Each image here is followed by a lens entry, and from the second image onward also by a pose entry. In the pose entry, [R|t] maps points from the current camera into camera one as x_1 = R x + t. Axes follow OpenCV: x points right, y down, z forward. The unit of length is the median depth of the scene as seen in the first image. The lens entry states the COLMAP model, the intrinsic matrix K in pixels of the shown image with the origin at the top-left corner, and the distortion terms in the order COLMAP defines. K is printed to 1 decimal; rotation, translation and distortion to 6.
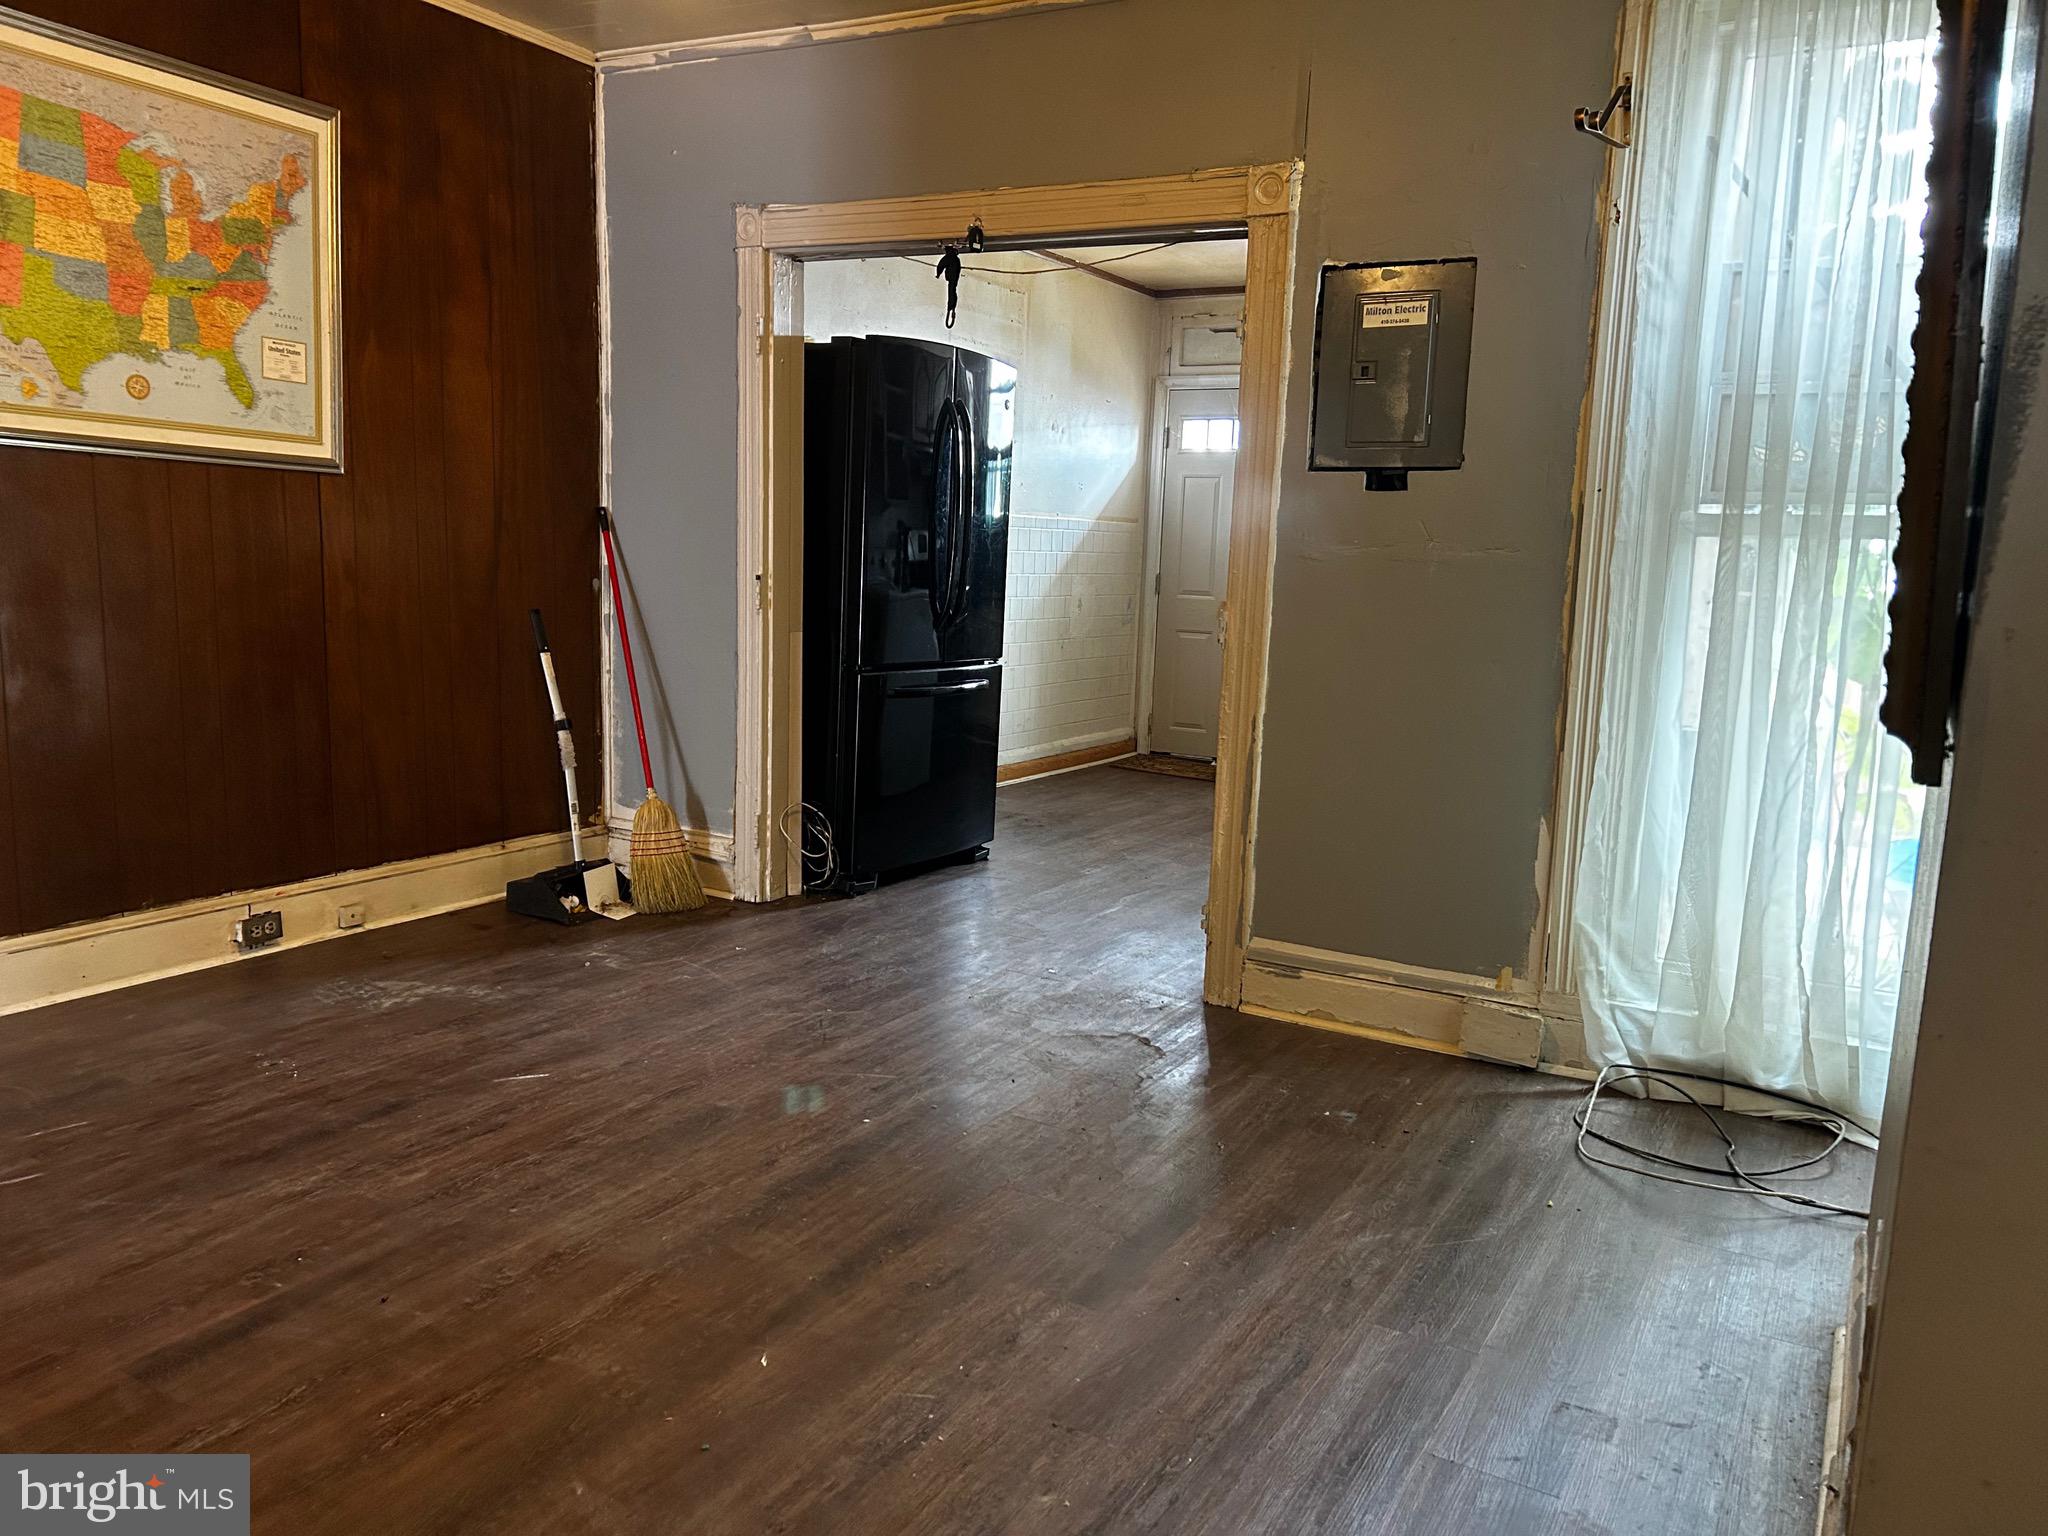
lens RADIAL K [[1545.0, 0, 995.8], [0, 1545.0, 767.9], [0, 0, 1]] dist [0.066169, -0.051549]
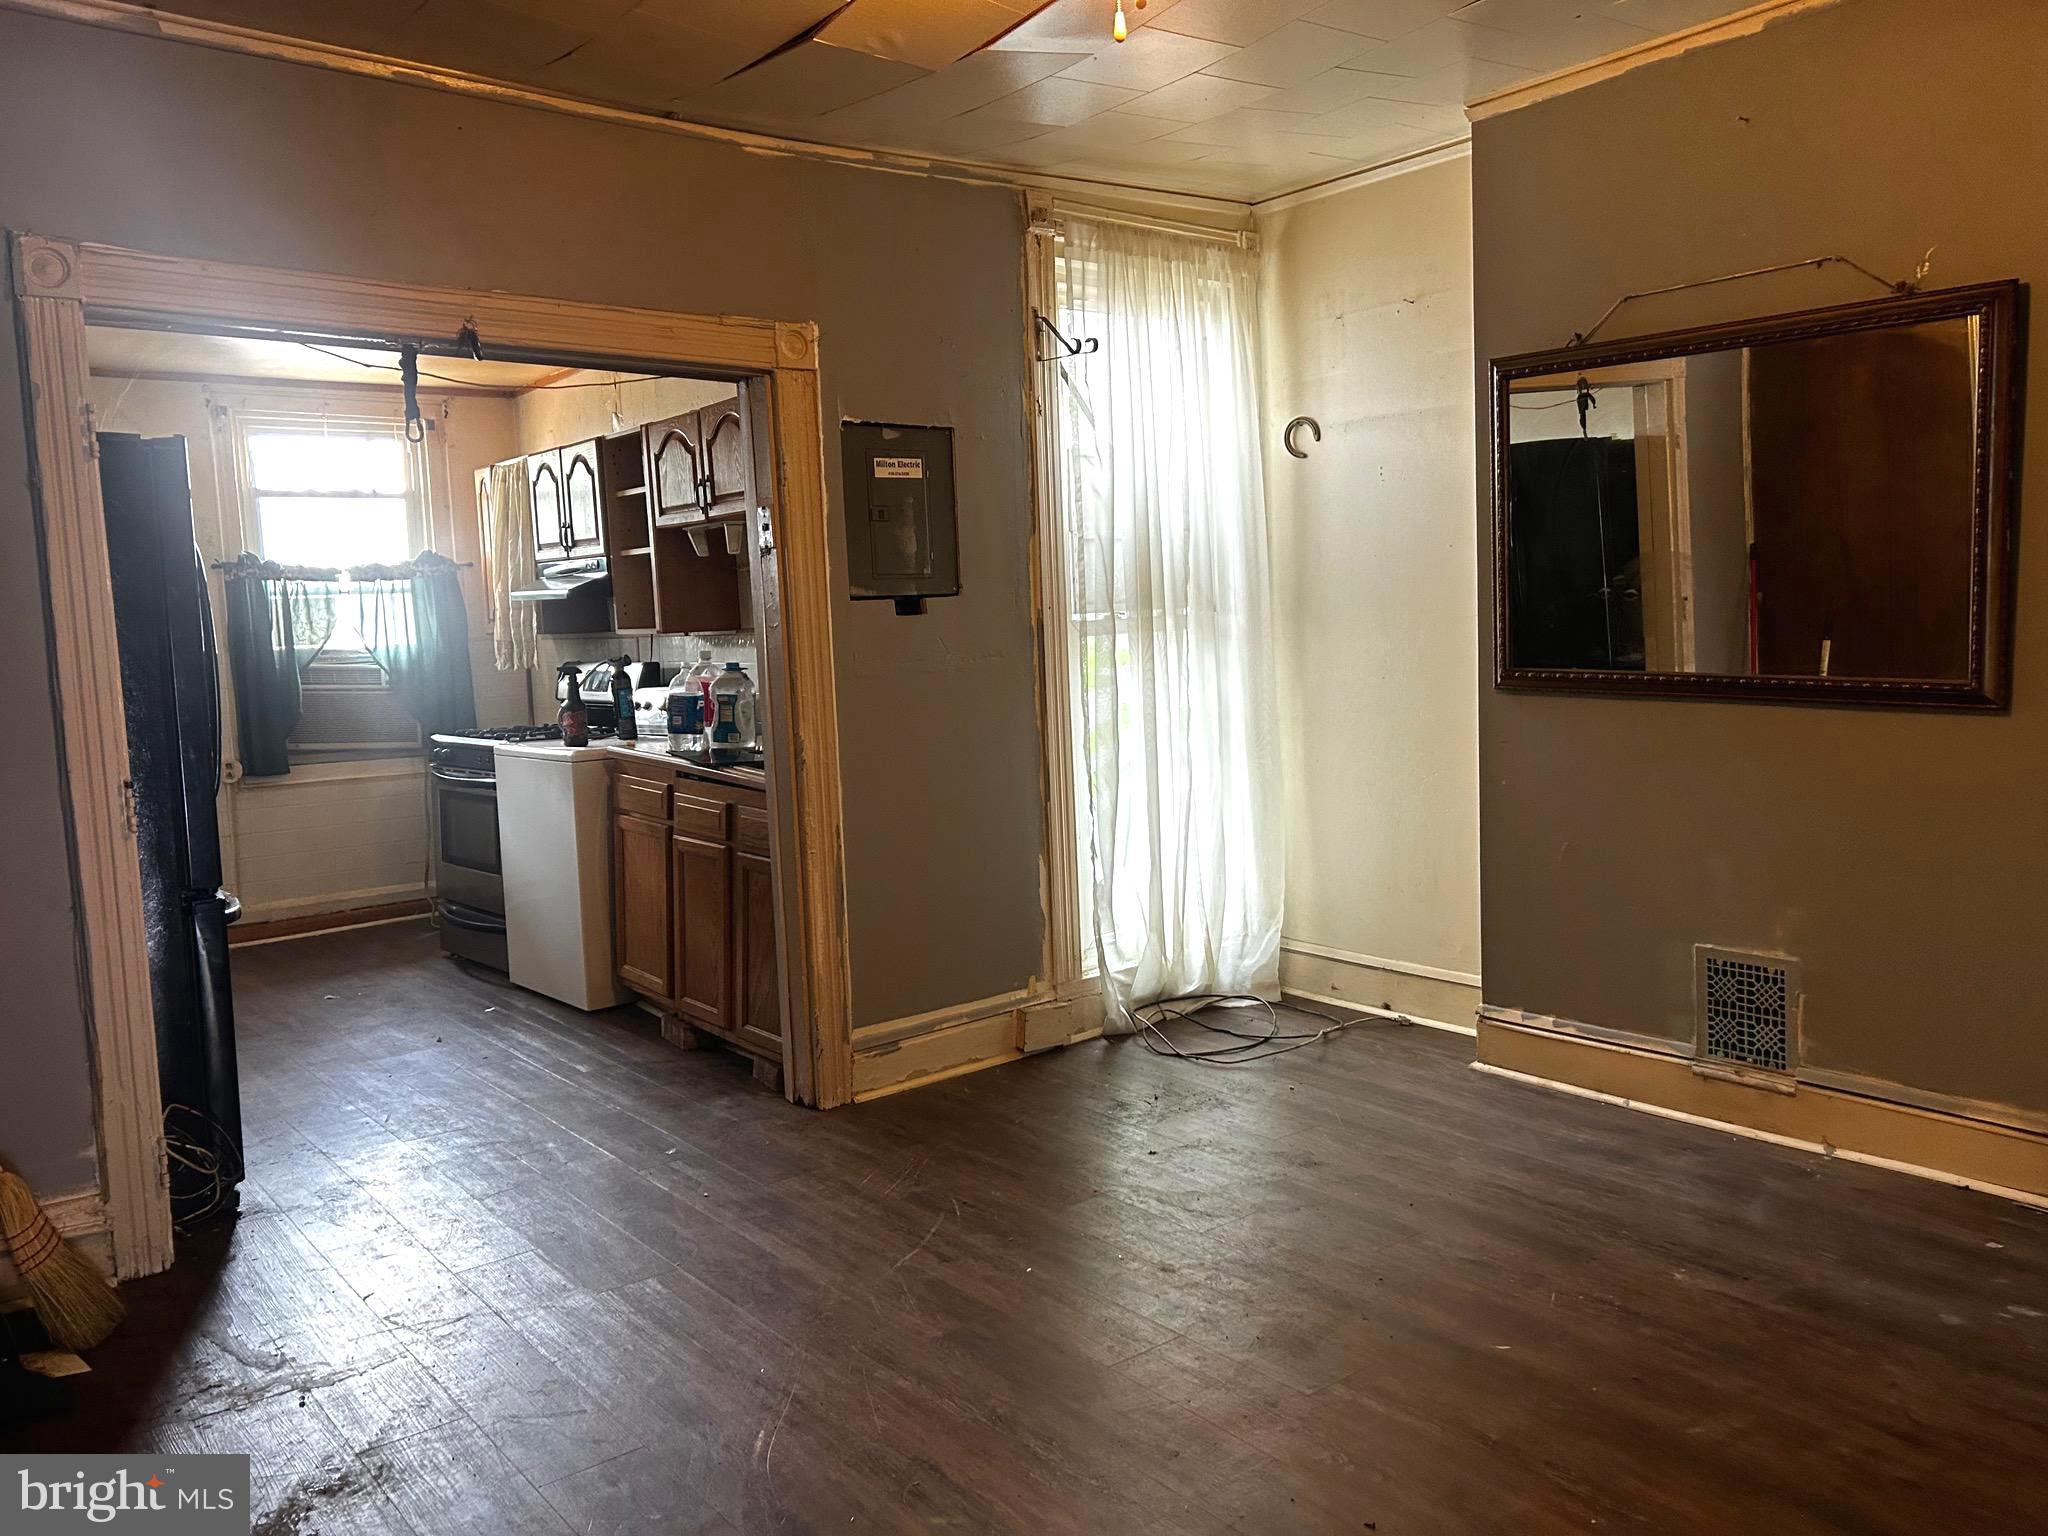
lens RADIAL K [[1545.0, 0, 1031.8], [0, 1545.0, 756.4], [0, 0, 1]] dist [0.066169, -0.051549]
pose [[0.346864, -0.135037, 0.928143, -0.817569], [0.191956, 0.978855, 0.070677, -0.137613], [-0.918062, 0.153647, 0.365451, 0.500568]]
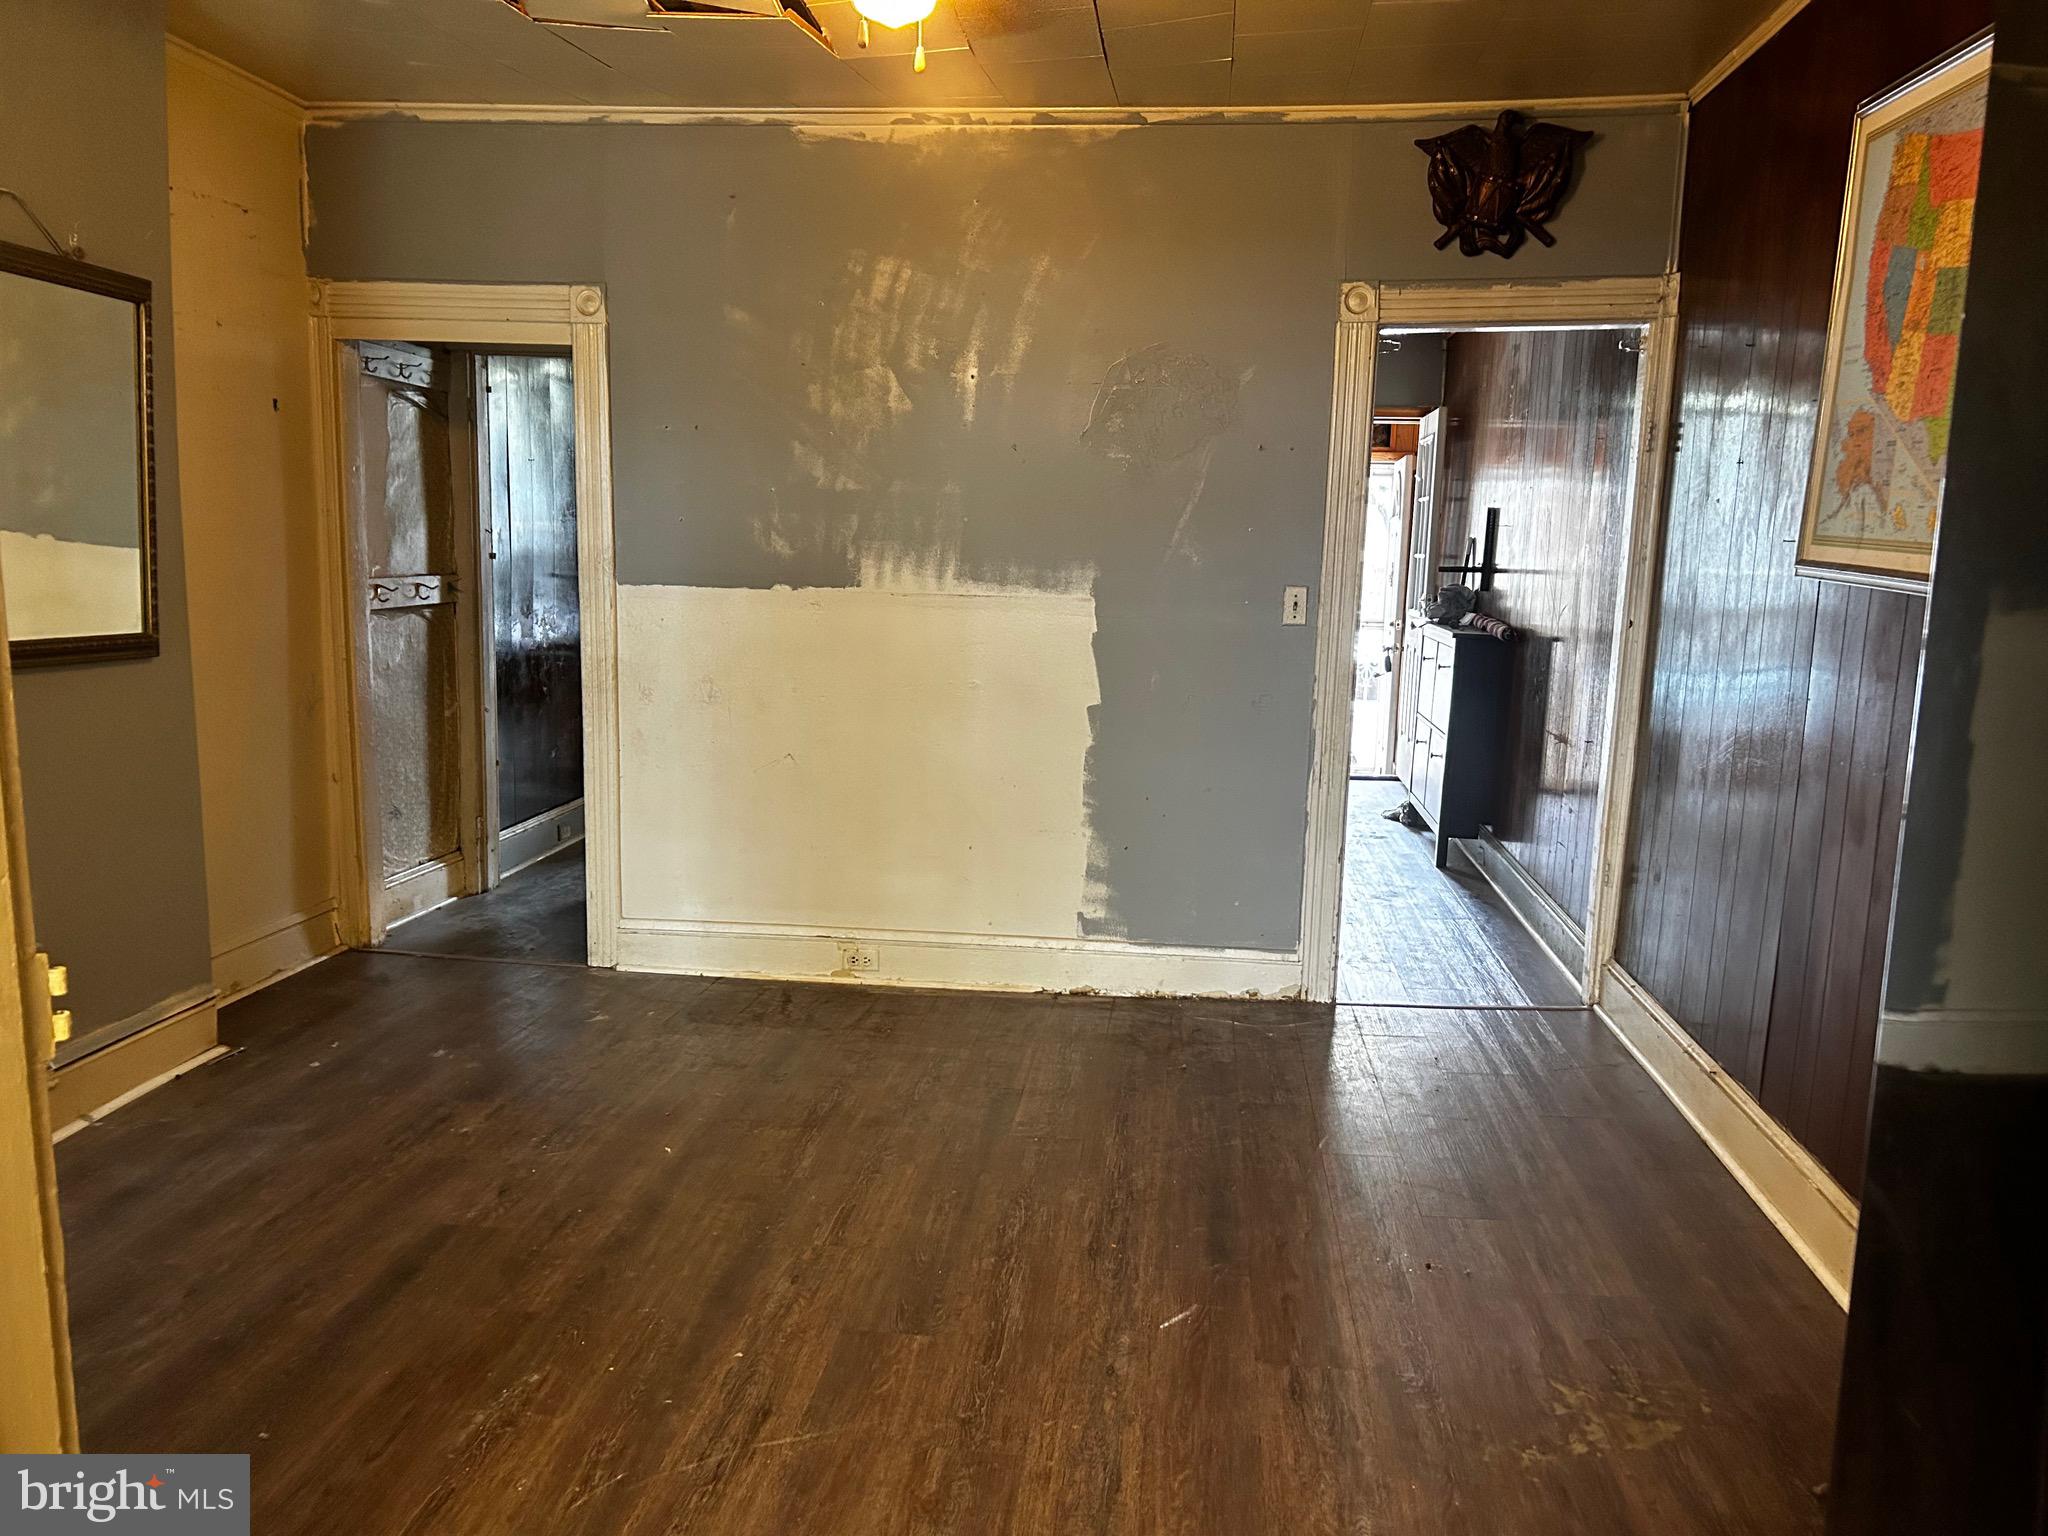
lens RADIAL K [[1545.0, 0, 1028.1], [0, 1545.0, 783.8], [0, 0, 1]] dist [0.066169, -0.051549]
pose [[-0.907938, 0.011574, -0.418946, 0.103120], [-0.116638, 0.953149, 0.279110, -0.265299], [0.402548, 0.302280, -0.864050, 1.439920]]
